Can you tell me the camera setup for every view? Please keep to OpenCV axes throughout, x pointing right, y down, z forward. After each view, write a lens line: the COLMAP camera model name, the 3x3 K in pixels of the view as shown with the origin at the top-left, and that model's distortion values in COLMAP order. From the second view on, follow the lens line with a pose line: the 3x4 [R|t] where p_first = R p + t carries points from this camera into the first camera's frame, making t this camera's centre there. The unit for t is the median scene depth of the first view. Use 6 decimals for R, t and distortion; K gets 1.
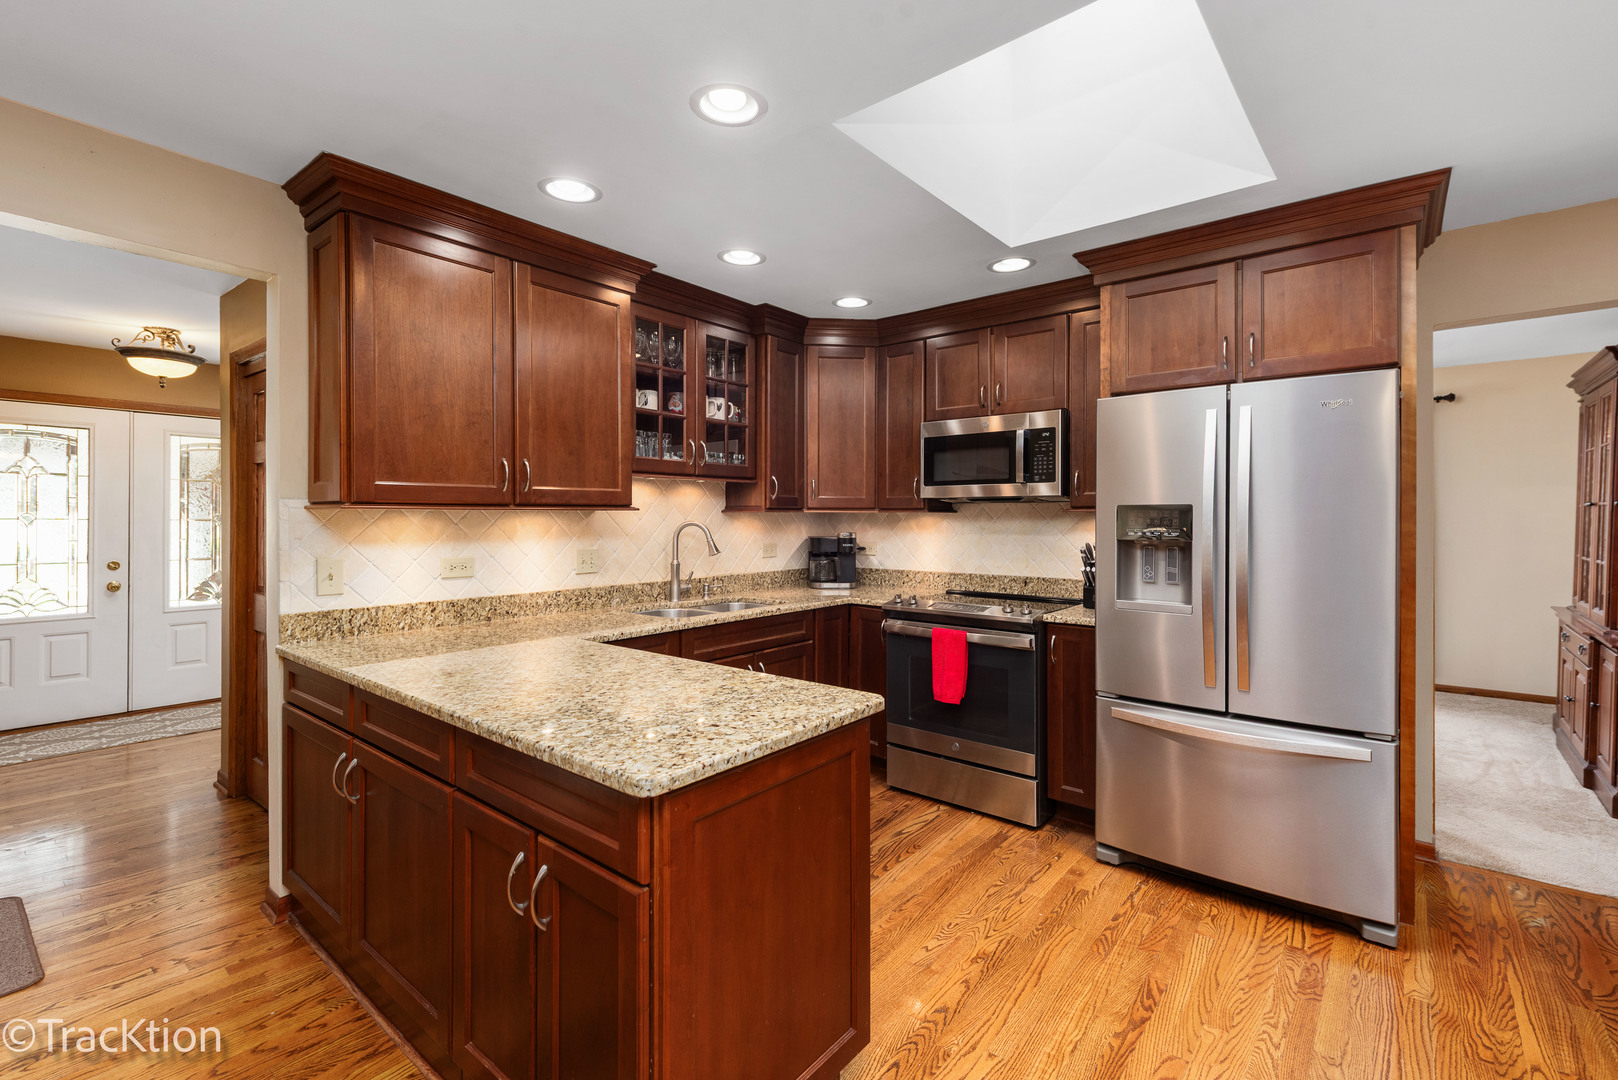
lens RADIAL K [[720.0, 0, 811.4], [0, 720.0, 518.7], [0, 0, 1]] dist [0.013091, -0.003877]
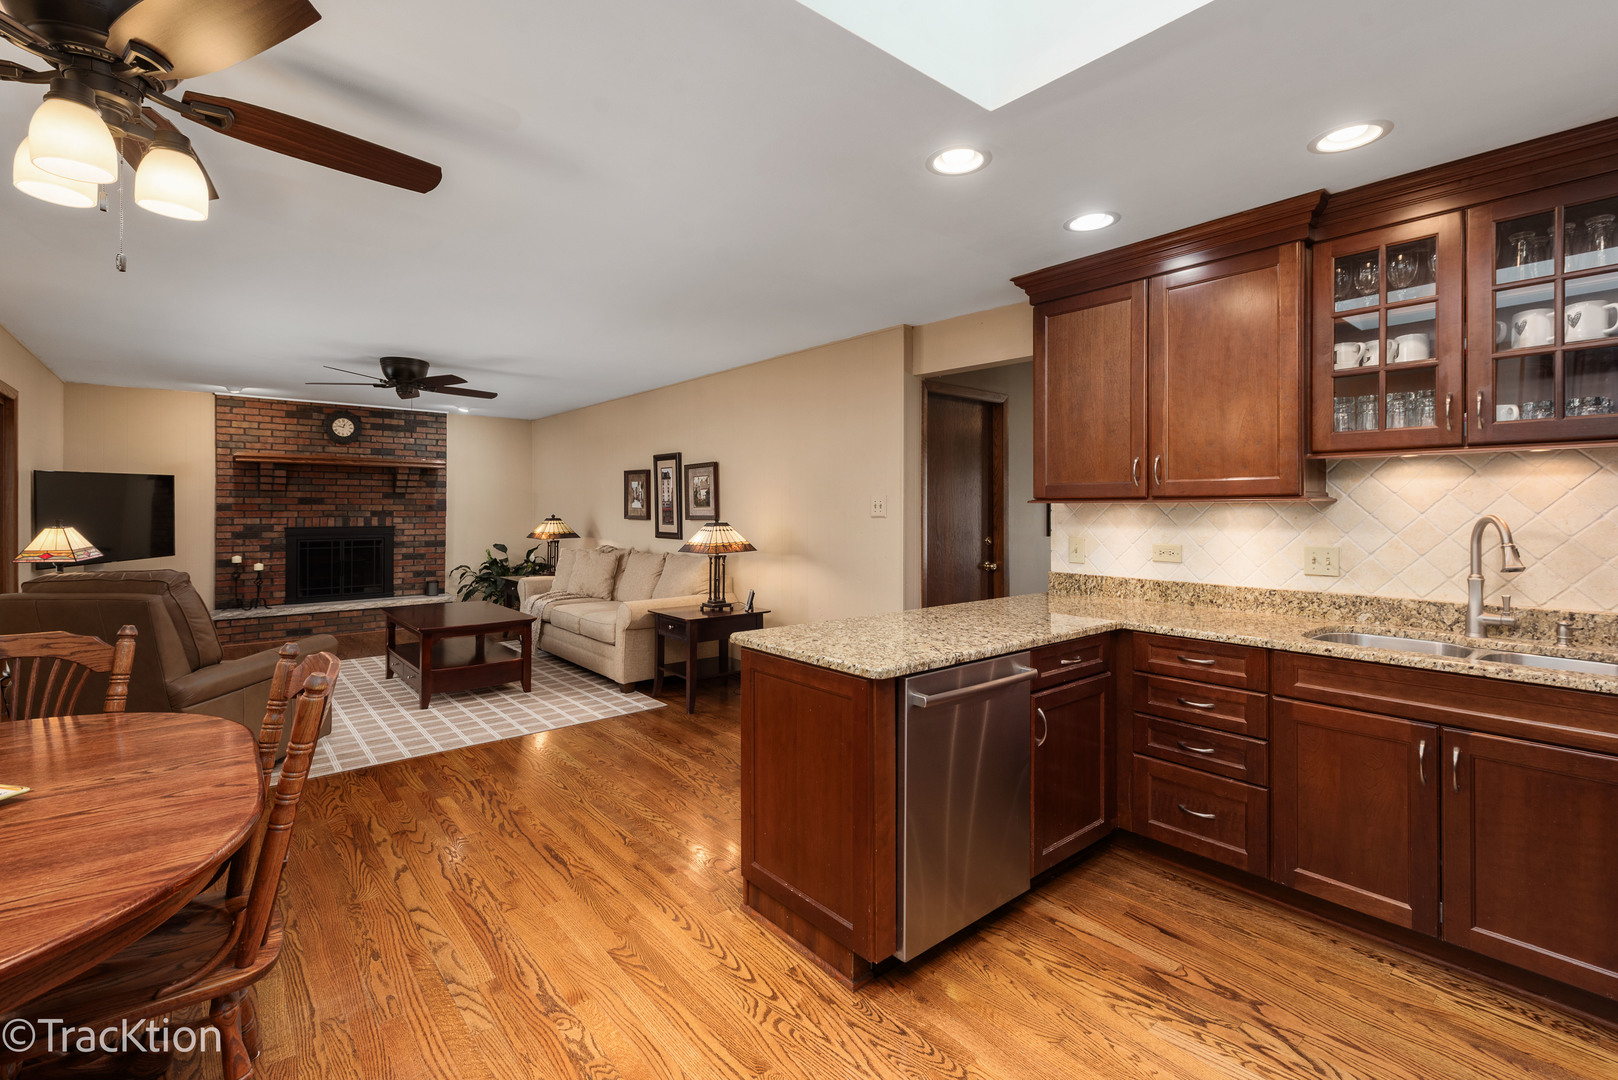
lens RADIAL K [[720.0, 0, 806.9], [0, 720.0, 508.2], [0, 0, 1]] dist [0.013091, -0.003877]
pose [[-0.193675, 0.001402, -0.981065, 0.681932], [-0.001080, 0.999998, 0.001643, -0.004093], [0.981065, 0.001378, -0.193673, 0.613945]]
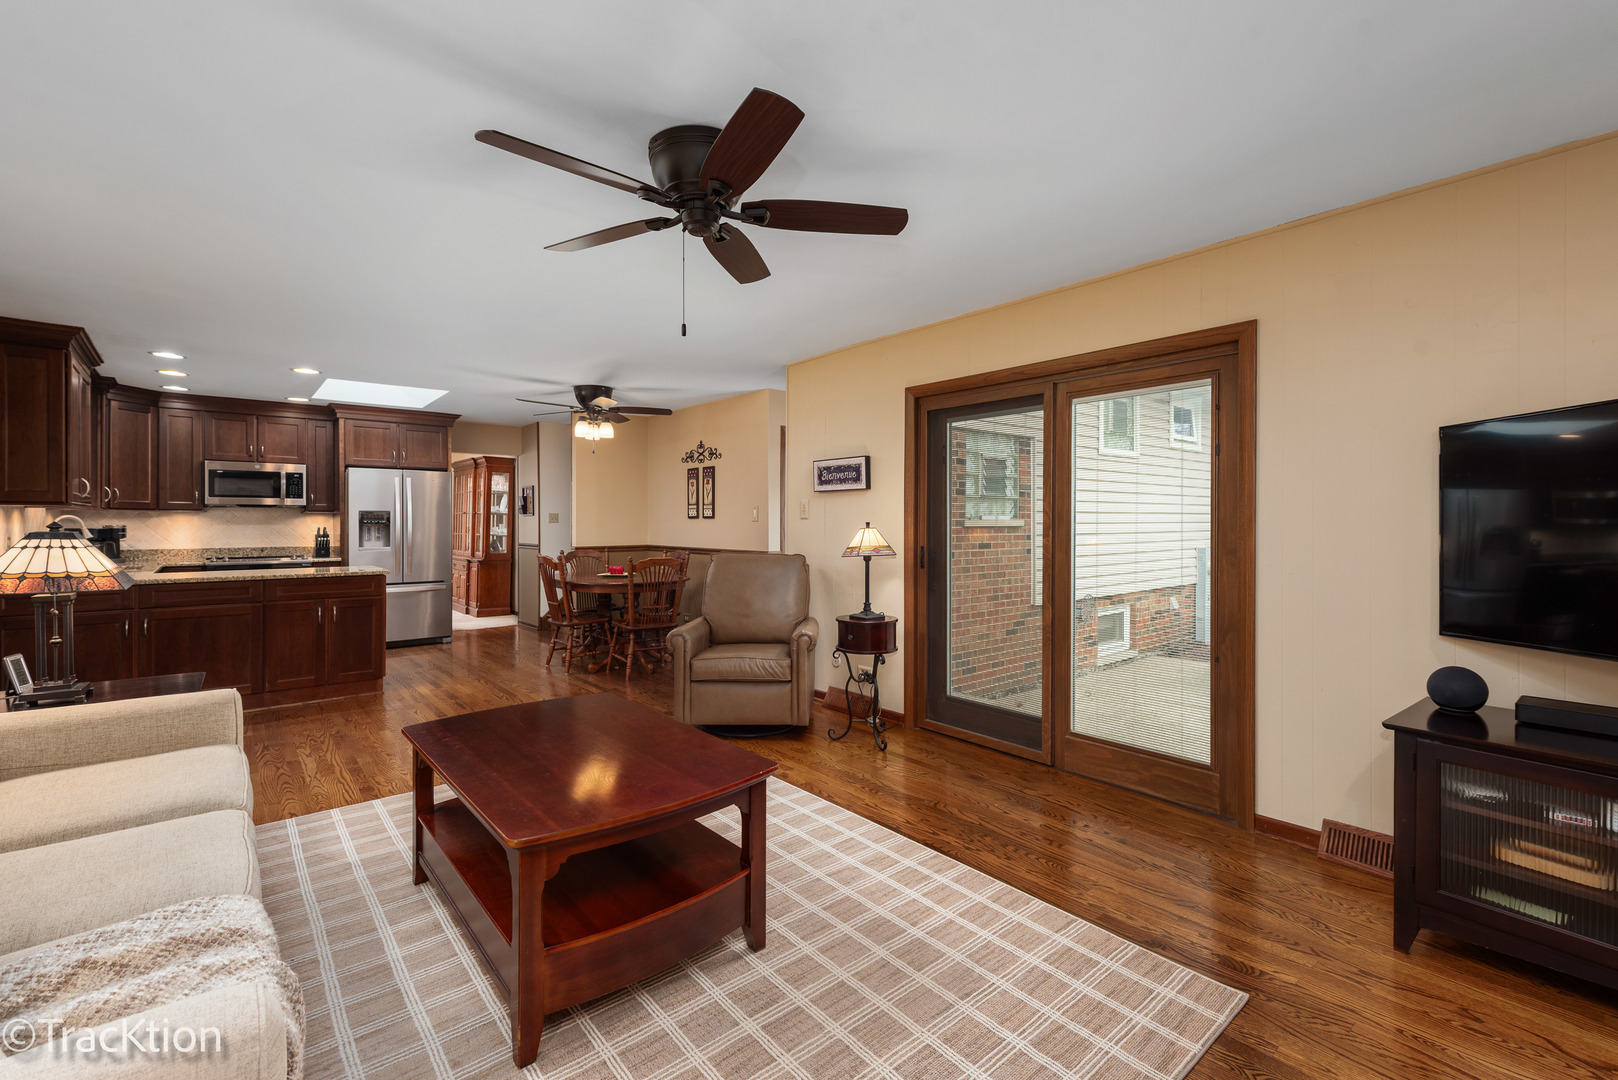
lens RADIAL K [[720.0, 0, 811.4], [0, 720.0, 525.1], [0, 0, 1]] dist [0.013091, -0.003877]
pose [[0.198811, -0.004038, 0.980029, -1.564561], [0.000844, 0.999992, 0.003949, 0.020674], [-0.980037, 0.000042, 0.198813, -0.955148]]
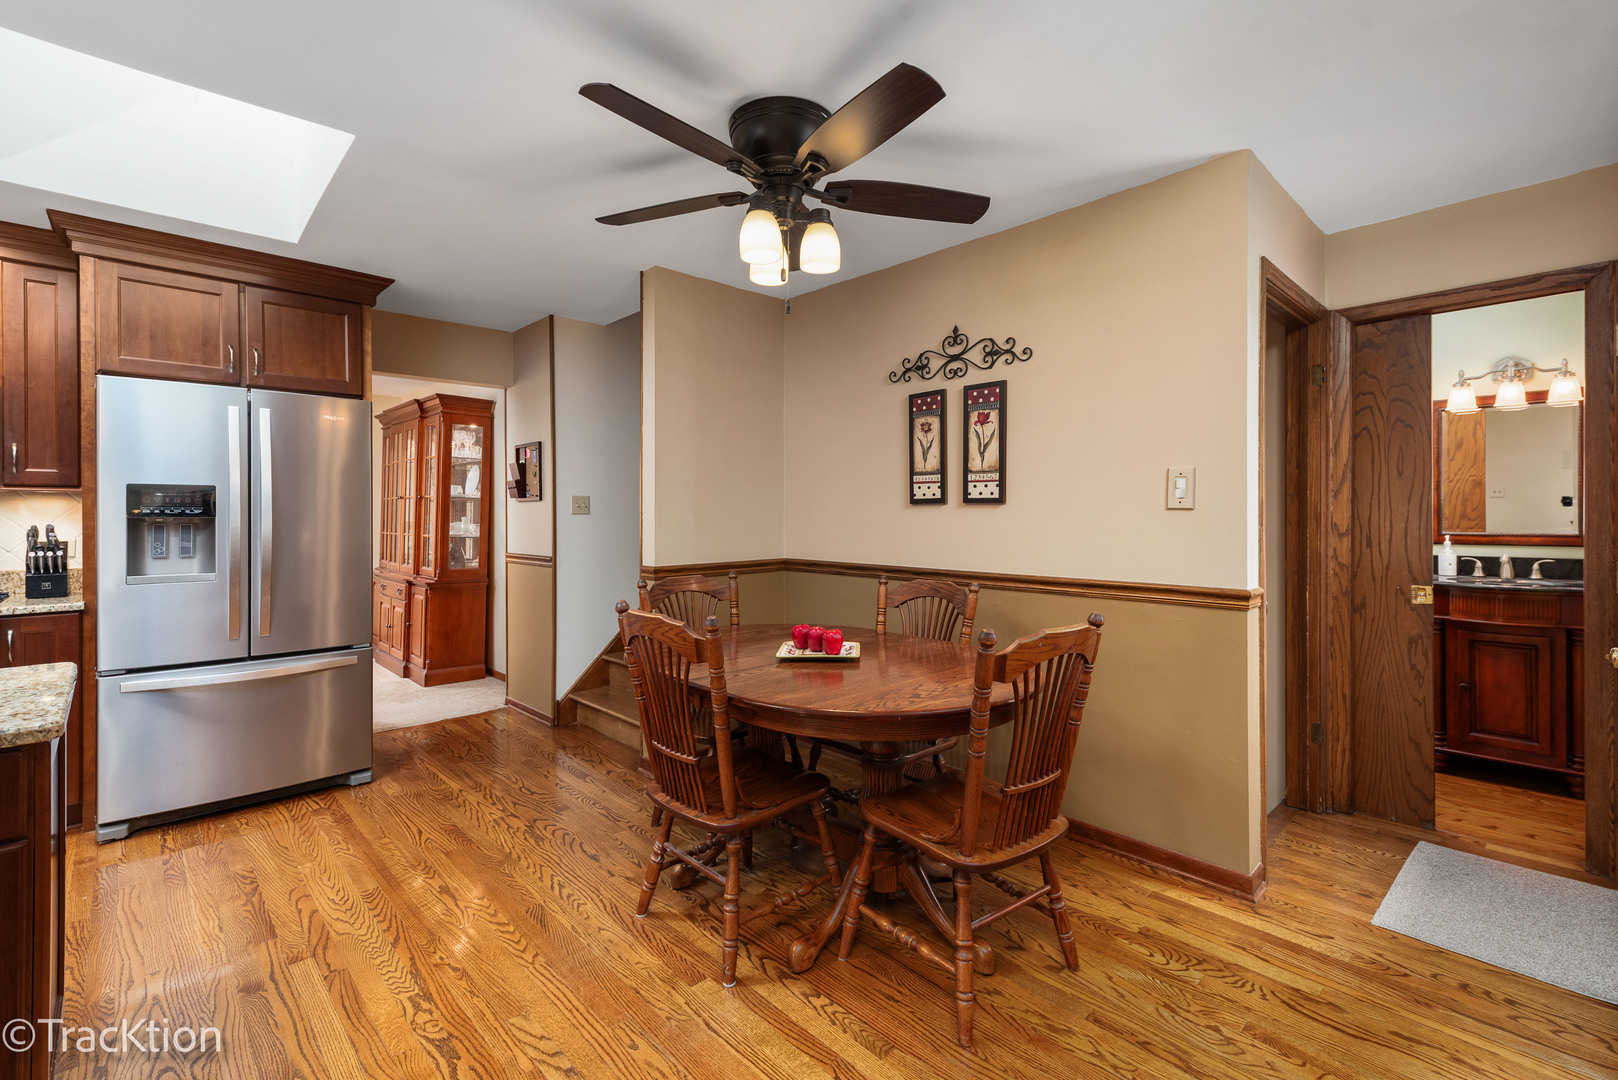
lens RADIAL K [[720.0, 0, 806.1], [0, 720.0, 516.9], [0, 0, 1]] dist [0.013091, -0.003877]
pose [[0.137107, -0.002482, 0.990553, -0.408782], [0.001738, 0.999996, 0.002265, 0.024237], [-0.990555, 0.001411, 0.137111, -0.080215]]
